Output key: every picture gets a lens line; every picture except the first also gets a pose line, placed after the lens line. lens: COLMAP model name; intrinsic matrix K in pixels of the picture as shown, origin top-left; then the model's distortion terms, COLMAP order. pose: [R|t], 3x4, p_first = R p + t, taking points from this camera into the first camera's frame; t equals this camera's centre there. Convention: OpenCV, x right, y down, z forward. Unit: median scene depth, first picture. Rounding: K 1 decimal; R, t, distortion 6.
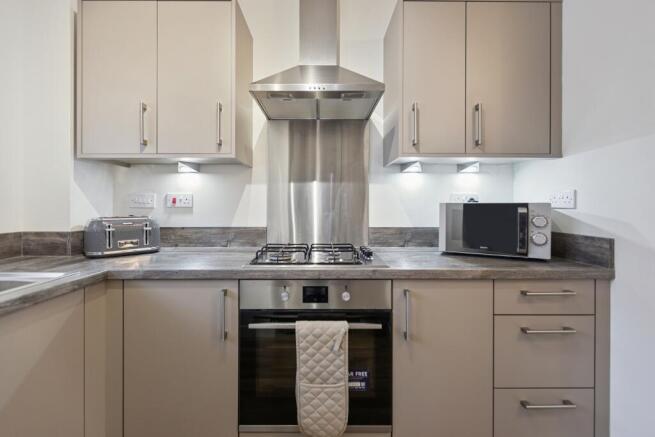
lens RADIAL K [[292.9, 0, 324.7], [0, 292.9, 206.7], [0, 0, 1]] dist [-0.002431, -0.000410]
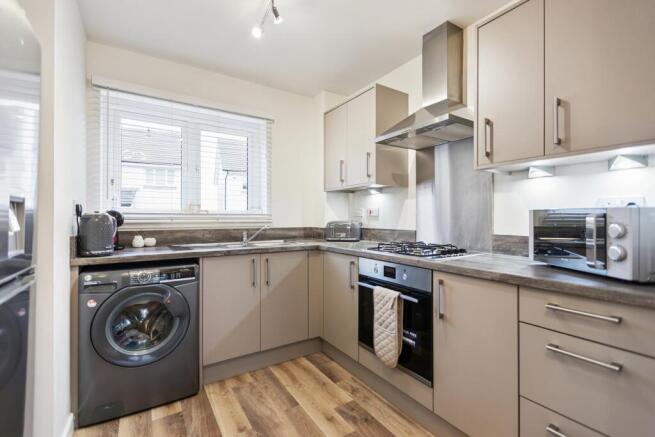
lens RADIAL K [[292.9, 0, 327.2], [0, 292.9, 216.8], [0, 0, 1]] dist [-0.002431, -0.000410]
pose [[0.530152, -0.001867, -0.847900, 1.076336], [-0.003191, 0.999986, -0.004197, 0.020245], [0.847896, 0.004931, 0.530139, -0.081374]]
